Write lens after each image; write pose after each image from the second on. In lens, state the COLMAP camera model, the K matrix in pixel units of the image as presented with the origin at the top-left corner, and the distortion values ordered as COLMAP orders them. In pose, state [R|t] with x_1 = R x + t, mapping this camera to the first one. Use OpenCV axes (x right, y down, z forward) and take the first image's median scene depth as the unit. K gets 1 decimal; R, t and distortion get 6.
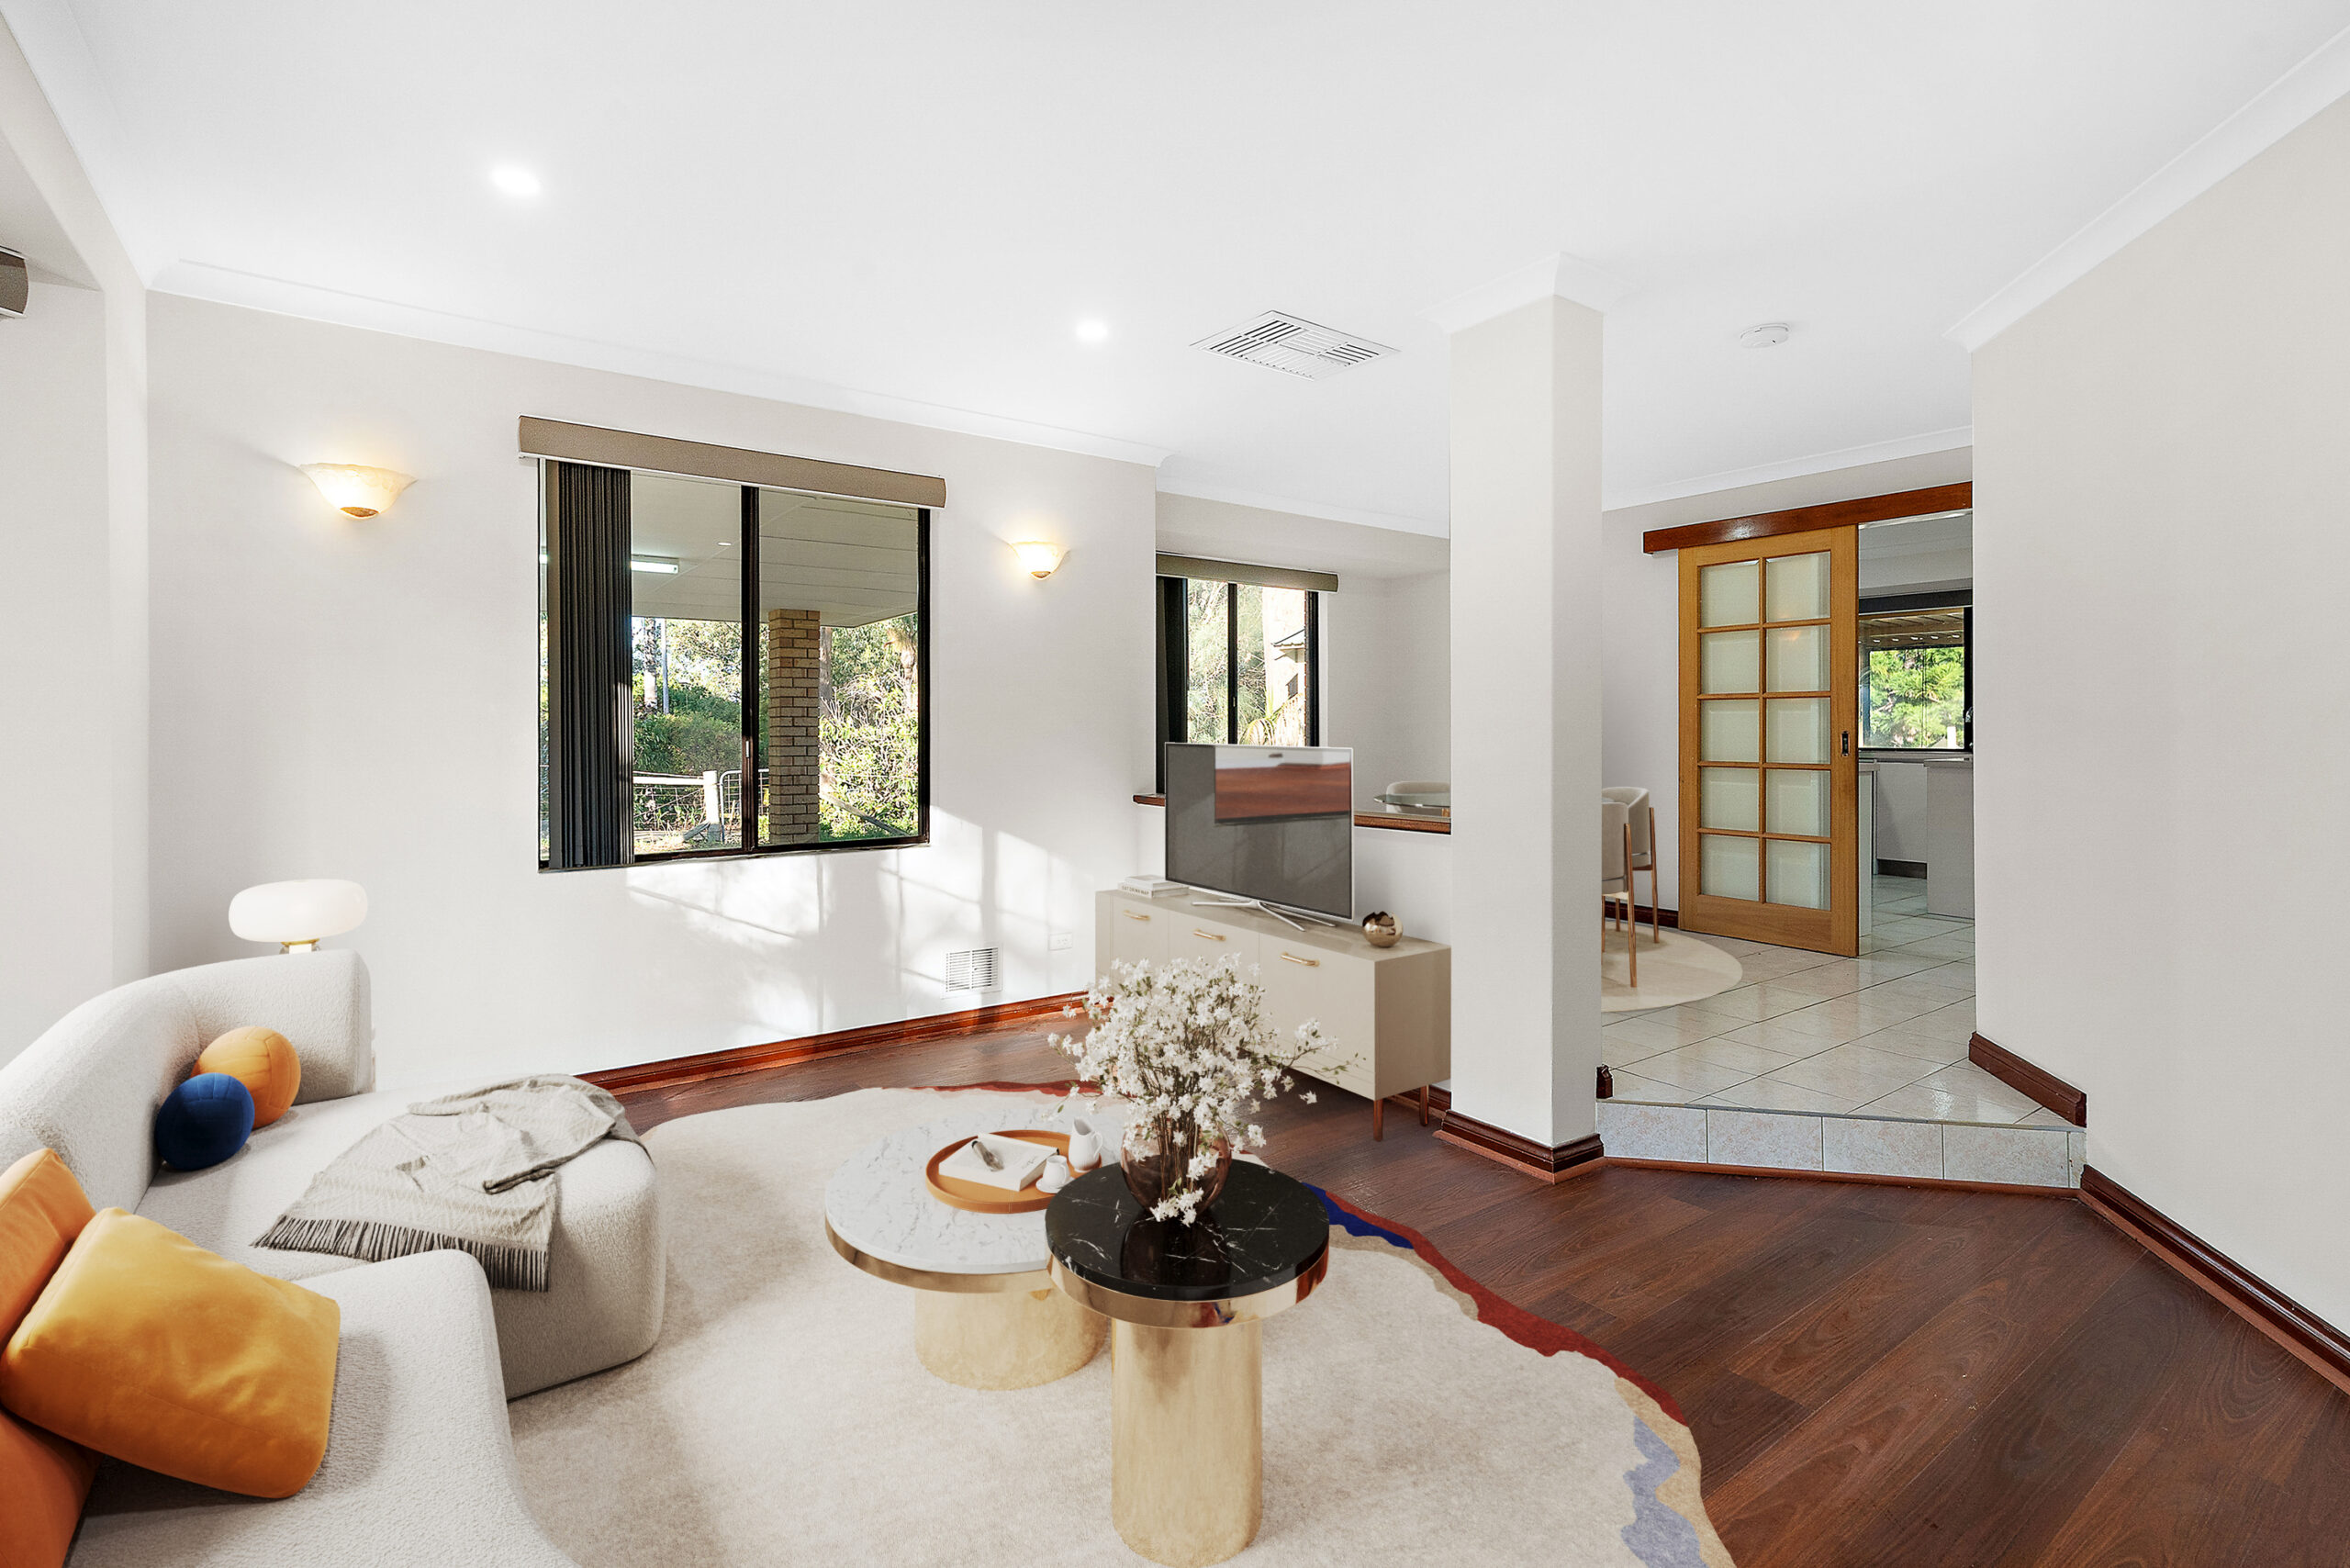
lens RADIAL K [[1083.1, 0, 1190.7], [0, 1083.1, 732.8], [0, 0, 1]] dist [0.001751, 0.002878]
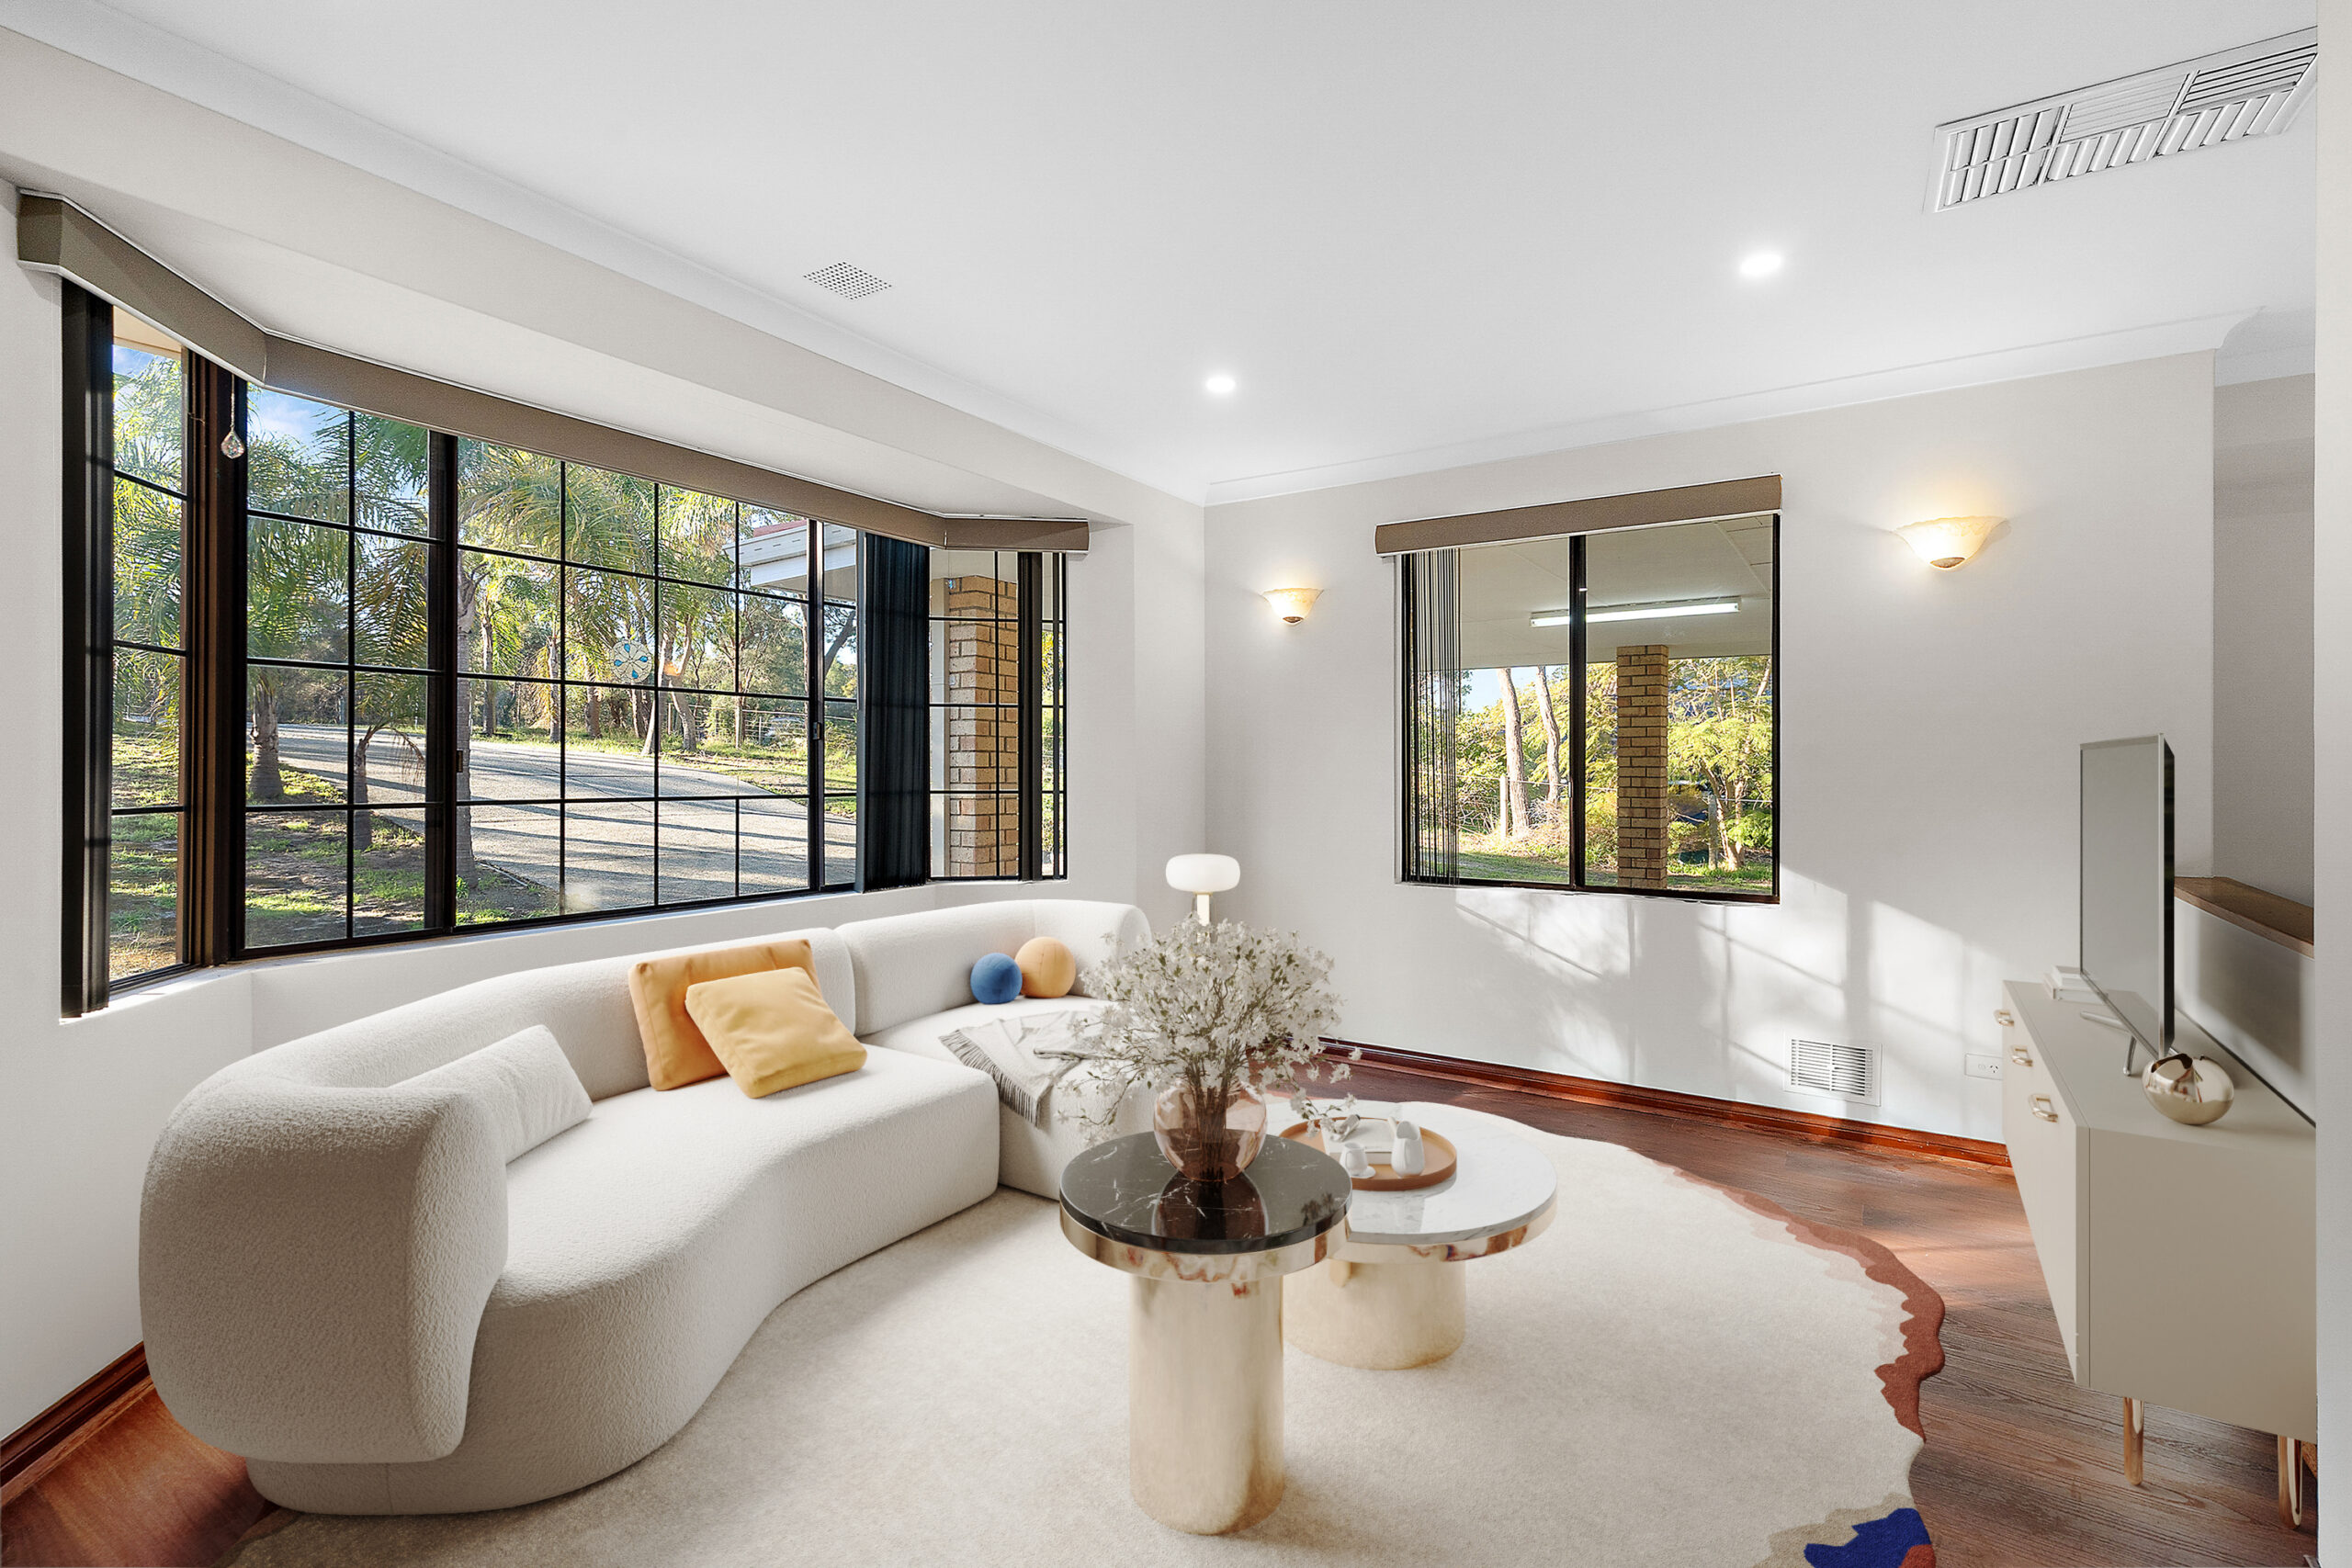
lens RADIAL K [[1083.9, 0, 1183.3], [0, 1083.9, 777.4], [0, 0, 1]] dist [0.001751, 0.002878]
pose [[0.346435, 0.010562, -0.938015, 0.409523], [-0.005863, 0.999941, 0.009094, -0.003292], [0.938056, 0.002349, 0.346476, 0.274941]]
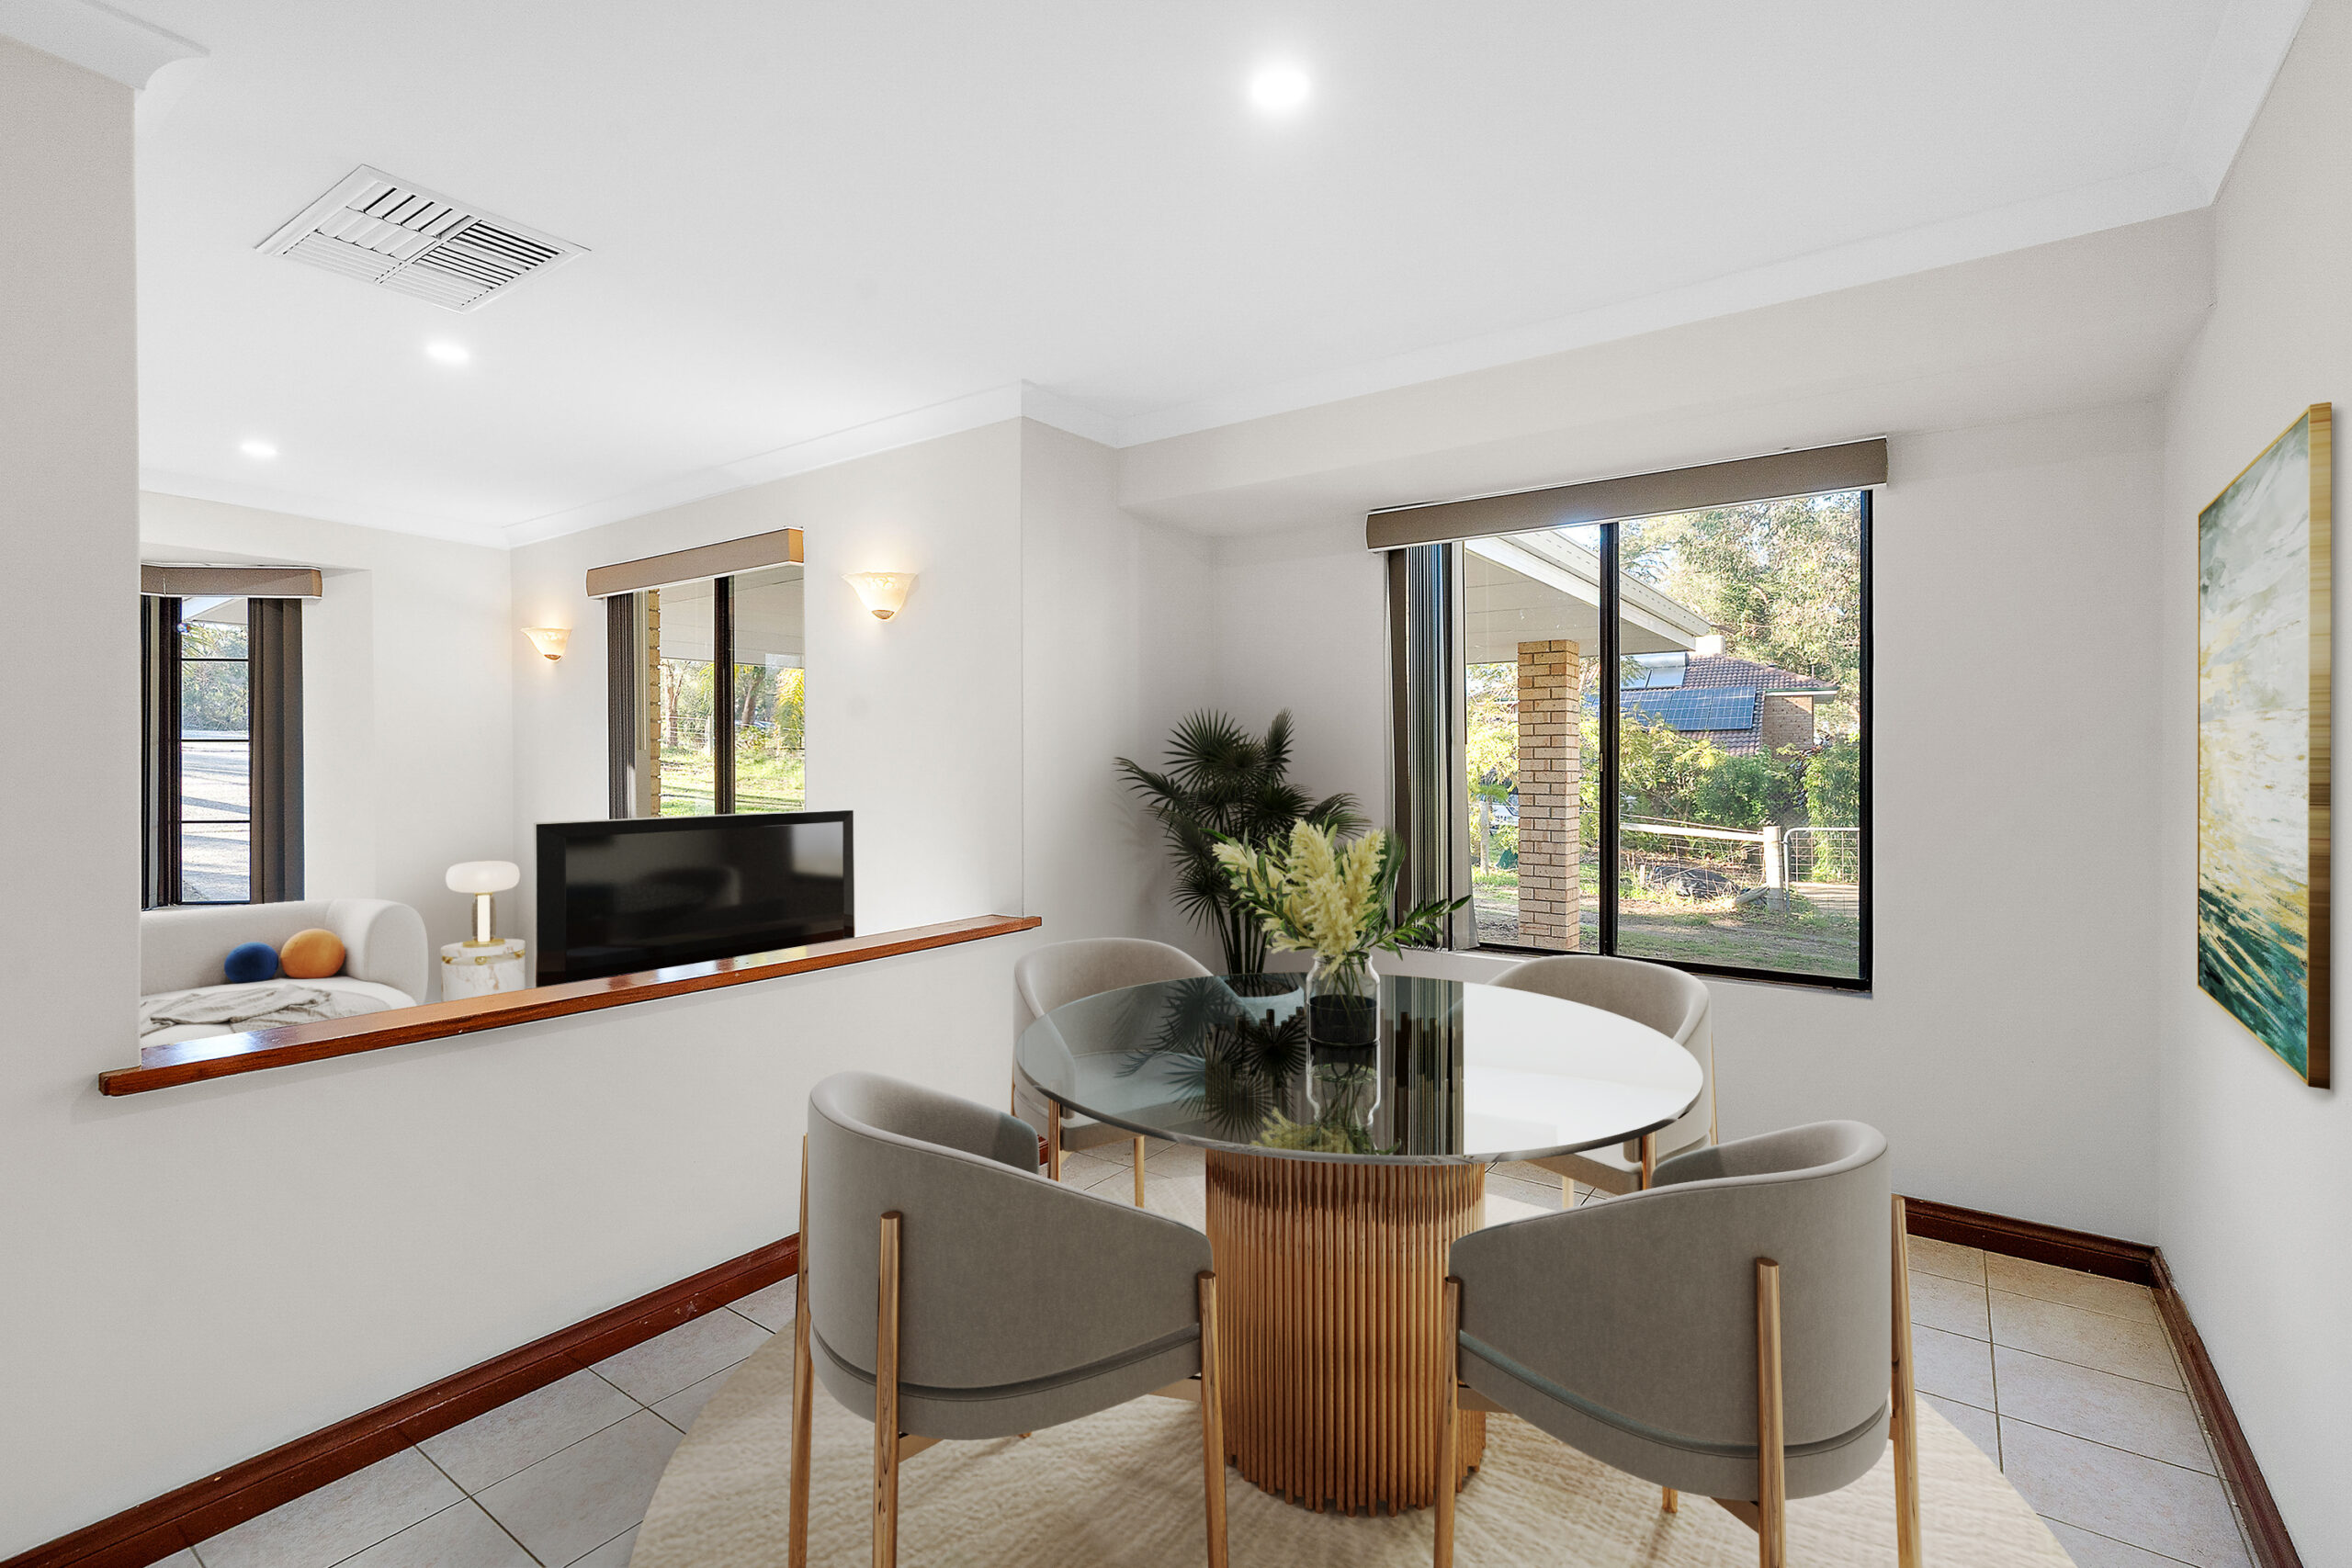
lens RADIAL K [[1083.9, 0, 1183.9], [0, 1083.9, 775.1], [0, 0, 1]] dist [0.001751, 0.002878]
pose [[0.294723, 0.016921, -0.955433, 0.727224], [-0.006084, 0.999856, 0.015831, -0.048570], [0.955563, 0.001148, 0.294783, 1.060319]]
